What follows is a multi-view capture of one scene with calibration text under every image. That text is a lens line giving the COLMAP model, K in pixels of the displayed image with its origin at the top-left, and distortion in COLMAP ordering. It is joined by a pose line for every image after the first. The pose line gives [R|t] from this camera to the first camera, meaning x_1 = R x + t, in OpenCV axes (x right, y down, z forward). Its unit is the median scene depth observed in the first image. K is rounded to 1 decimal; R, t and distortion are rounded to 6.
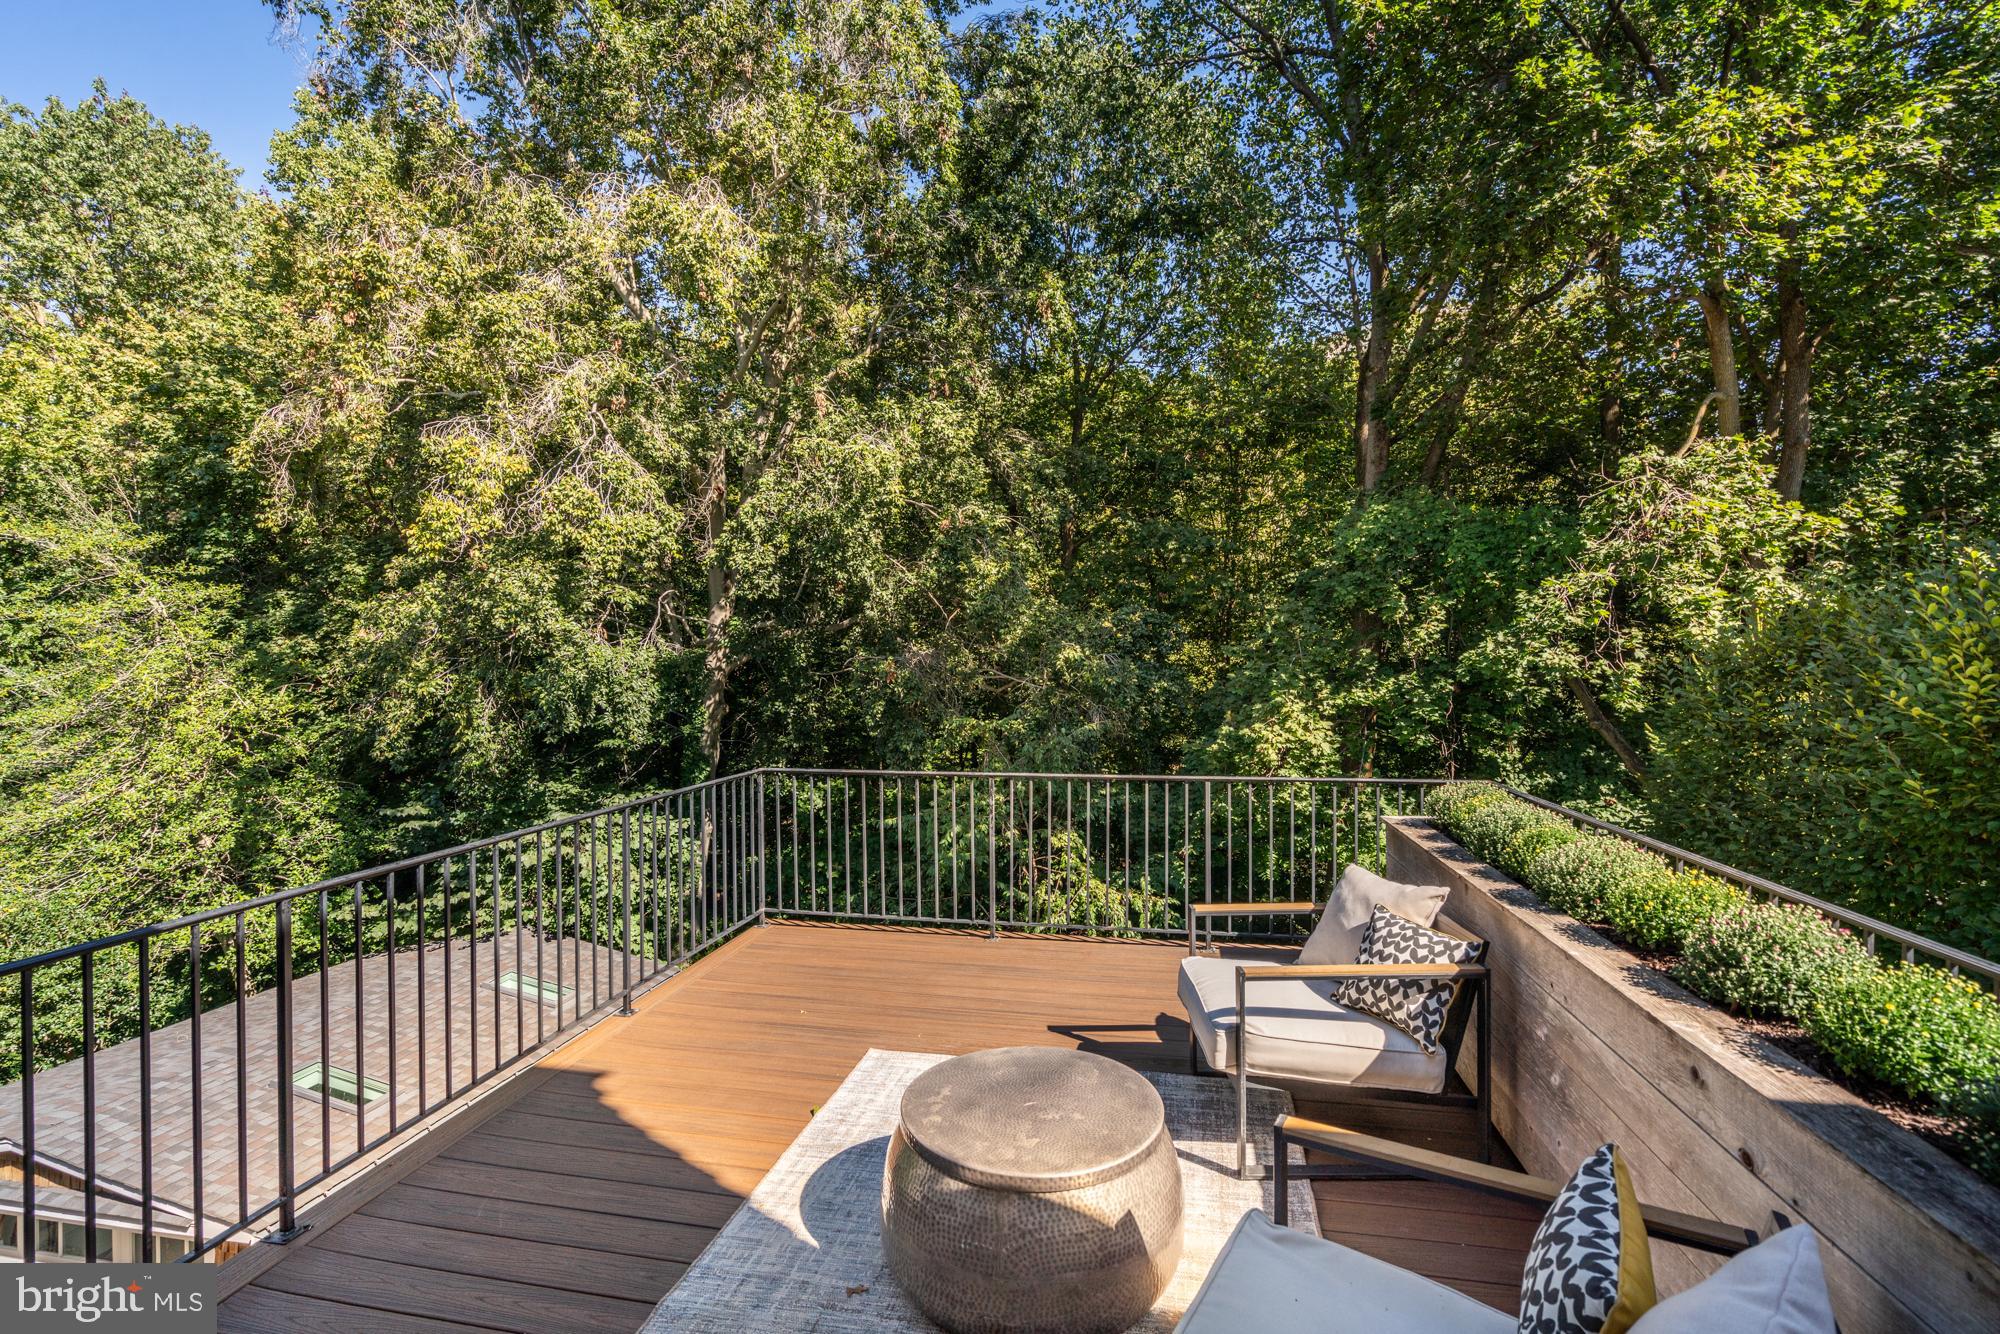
lens RADIAL K [[916.3, 0, 988.3], [0, 916.3, 668.5], [0, 0, 1]] dist [-0.015463, 0.009090]
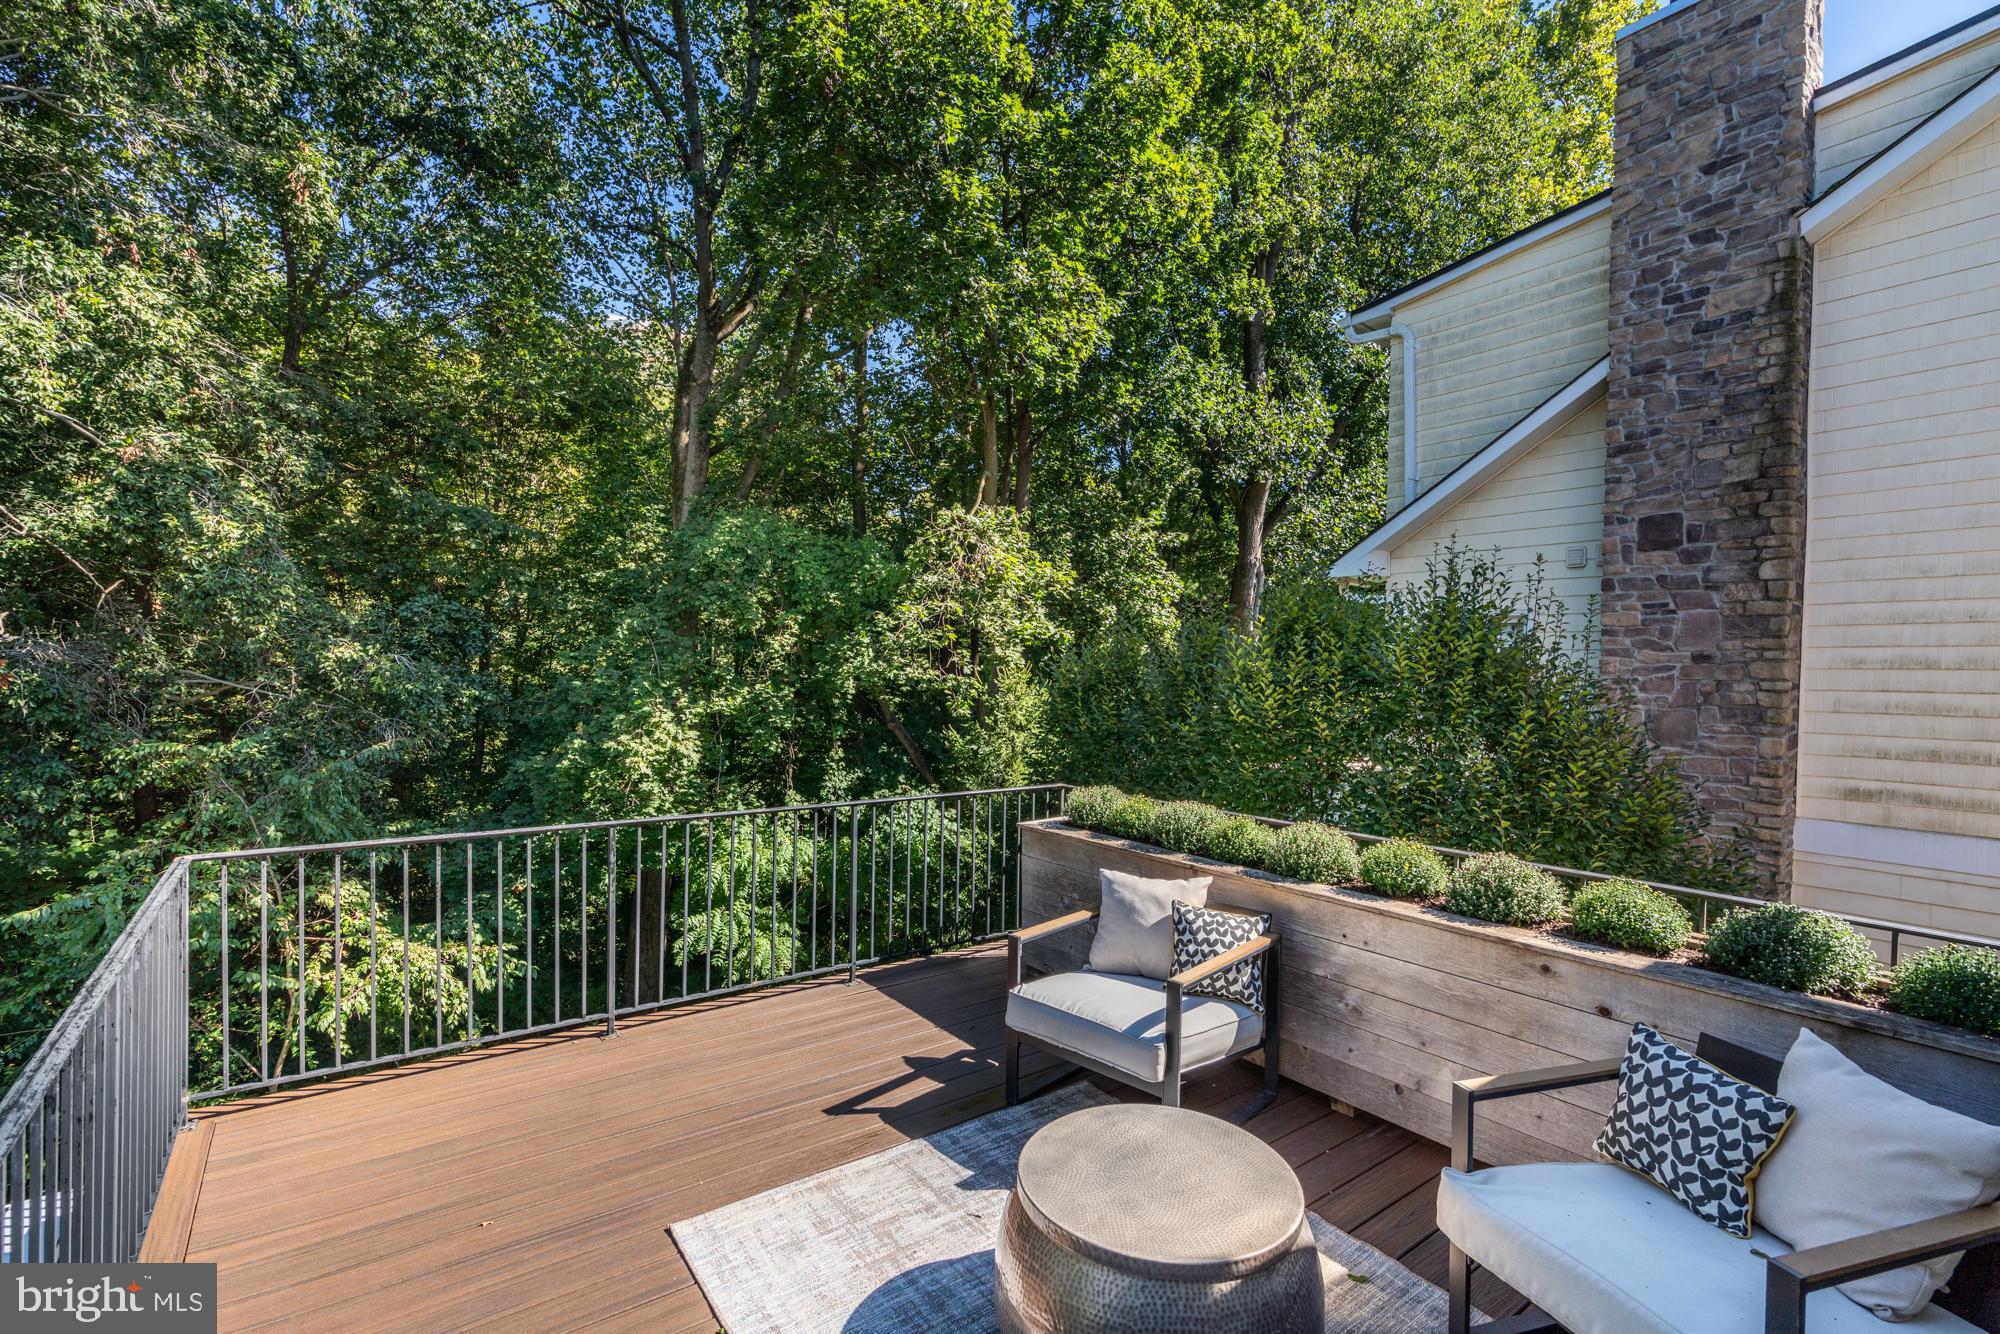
lens RADIAL K [[916.3, 0, 996.5], [0, 916.3, 668.9], [0, 0, 1]] dist [-0.015463, 0.009090]
pose [[0.655978, 0.016150, 0.754607, -0.160545], [-0.016008, 0.999844, -0.007483, -0.006720], [-0.754610, -0.007171, 0.656134, 0.106470]]
